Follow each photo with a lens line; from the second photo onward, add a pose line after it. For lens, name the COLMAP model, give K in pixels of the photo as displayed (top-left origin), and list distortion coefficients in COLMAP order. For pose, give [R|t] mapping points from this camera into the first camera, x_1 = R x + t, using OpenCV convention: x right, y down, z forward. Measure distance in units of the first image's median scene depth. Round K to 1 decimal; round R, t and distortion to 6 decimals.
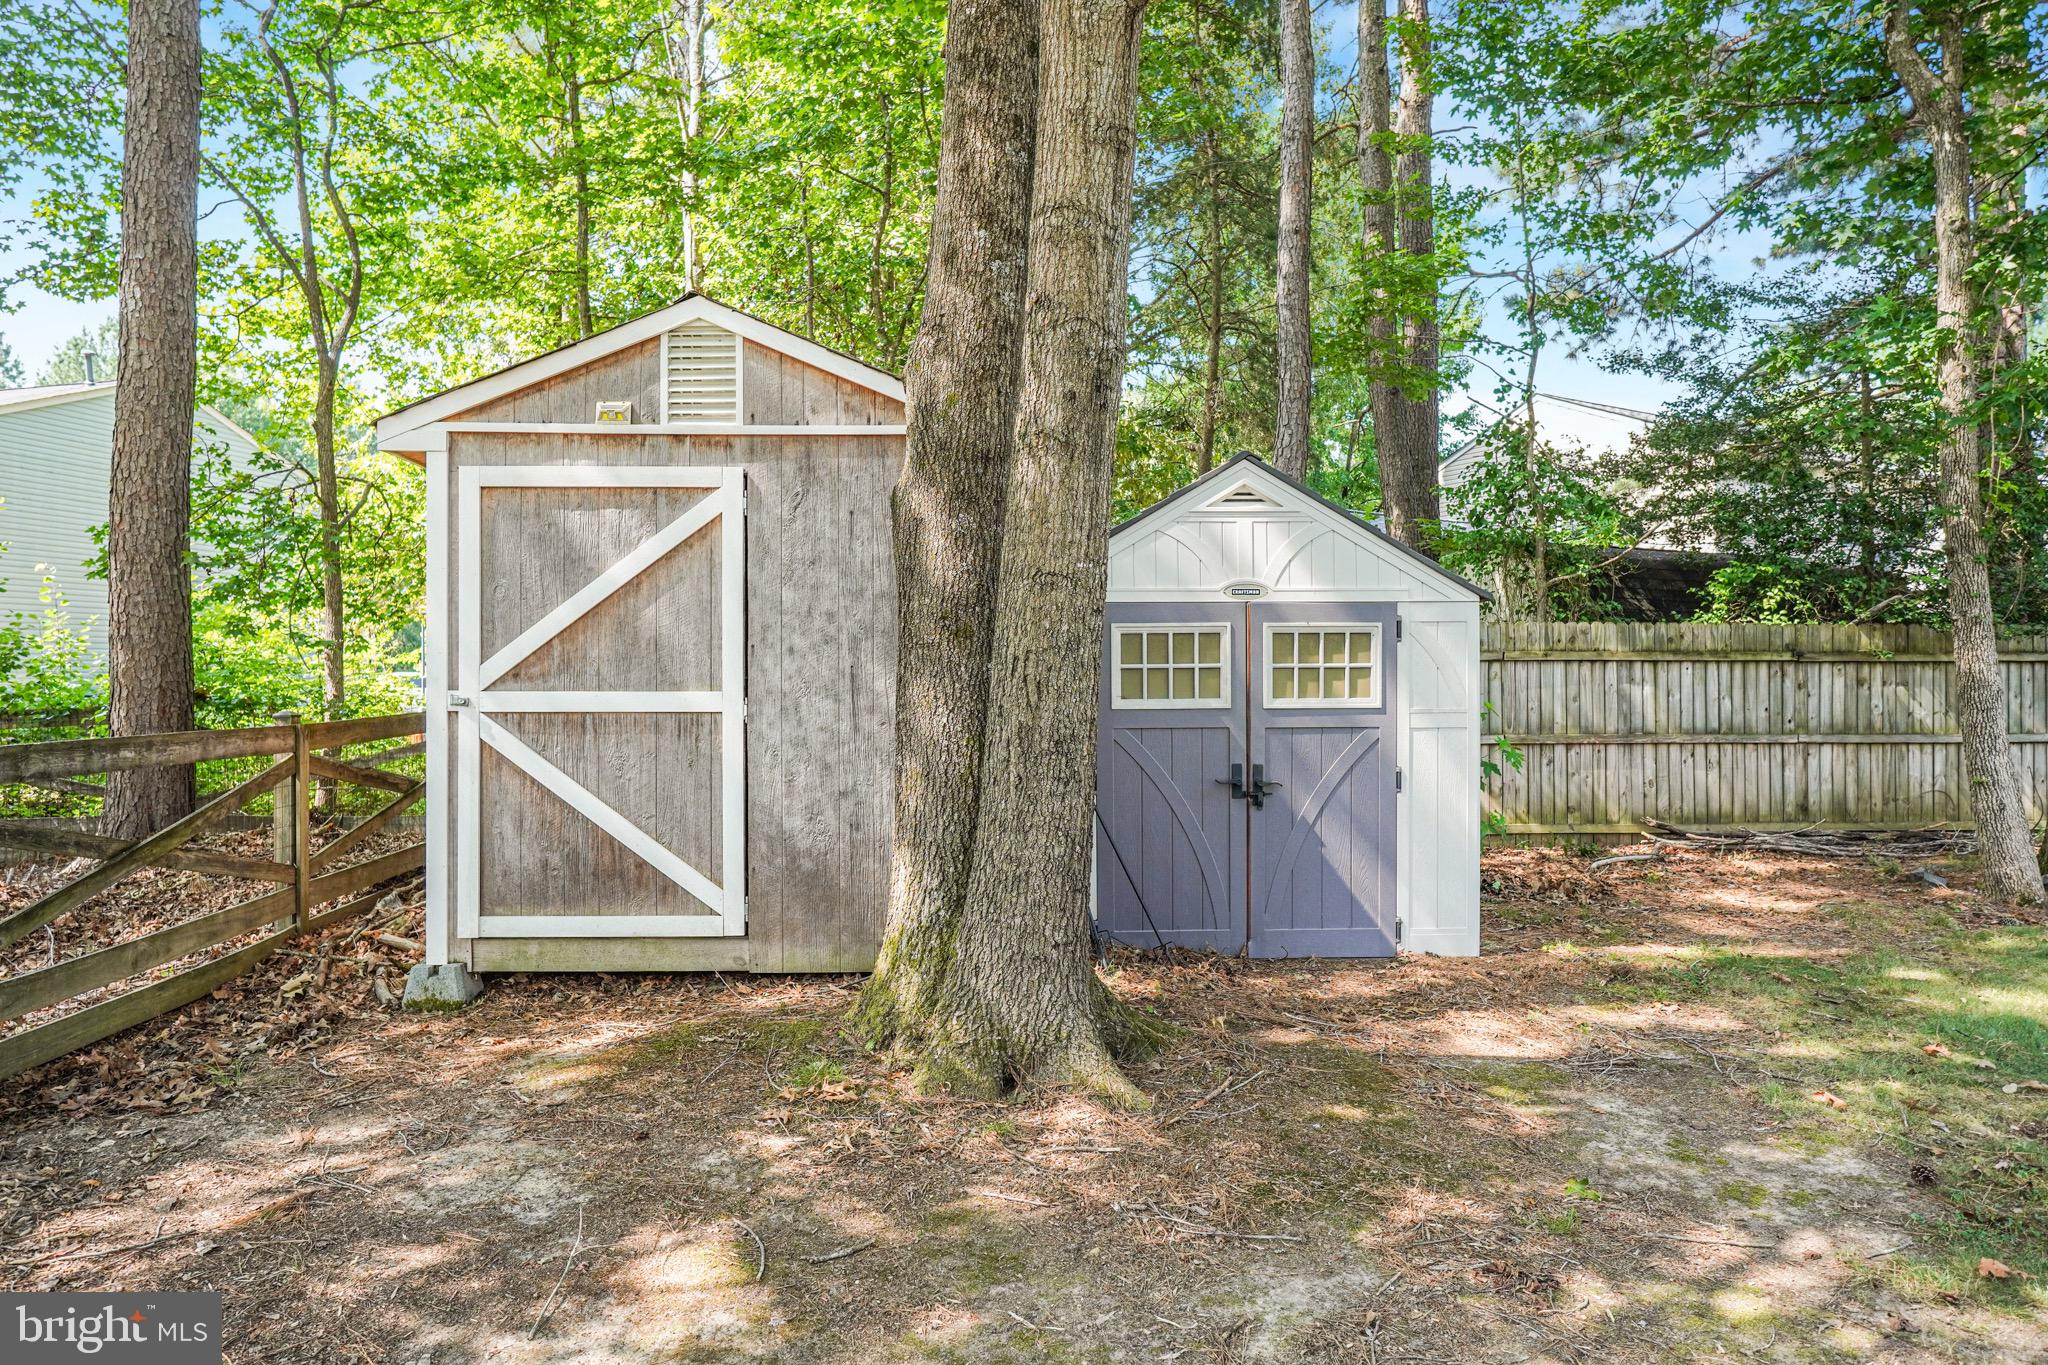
lens RADIAL K [[1114.2, 0, 1010.8], [0, 1114.2, 684.6], [0, 0, 1]] dist [-0.006660, -0.000206]
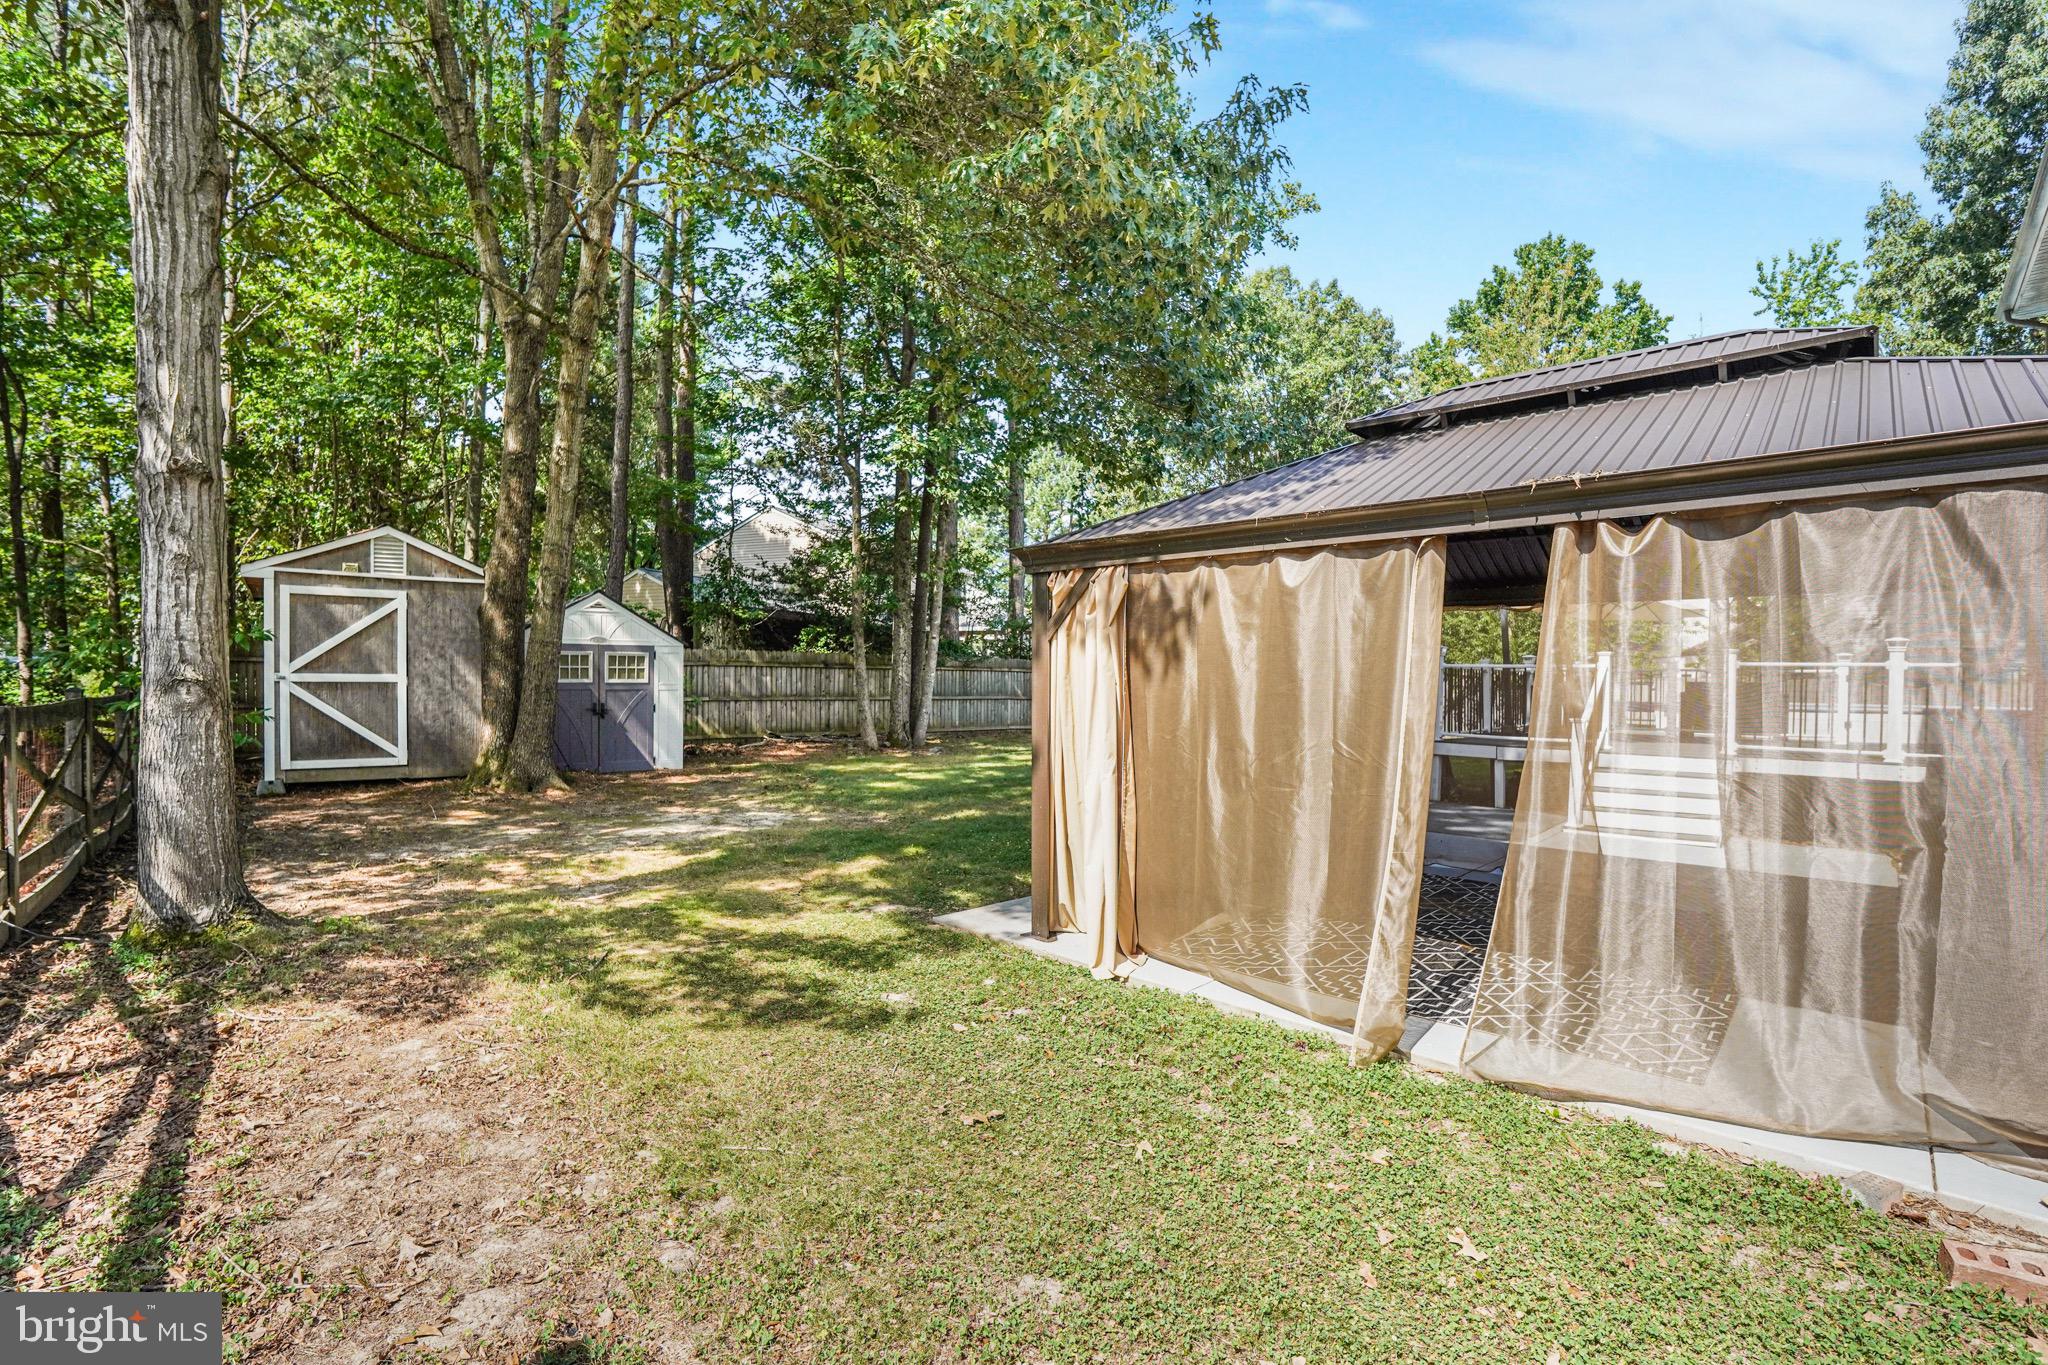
lens RADIAL K [[899.2, 0, 1008.4], [0, 899.2, 683.0], [0, 0, 1]] dist [-0.050893, 0.007700]
pose [[0.789434, 0.004012, 0.613823, -0.396614], [-0.007306, 0.999969, 0.002861, 0.010248], [-0.613792, -0.006743, 0.789439, -1.586727]]
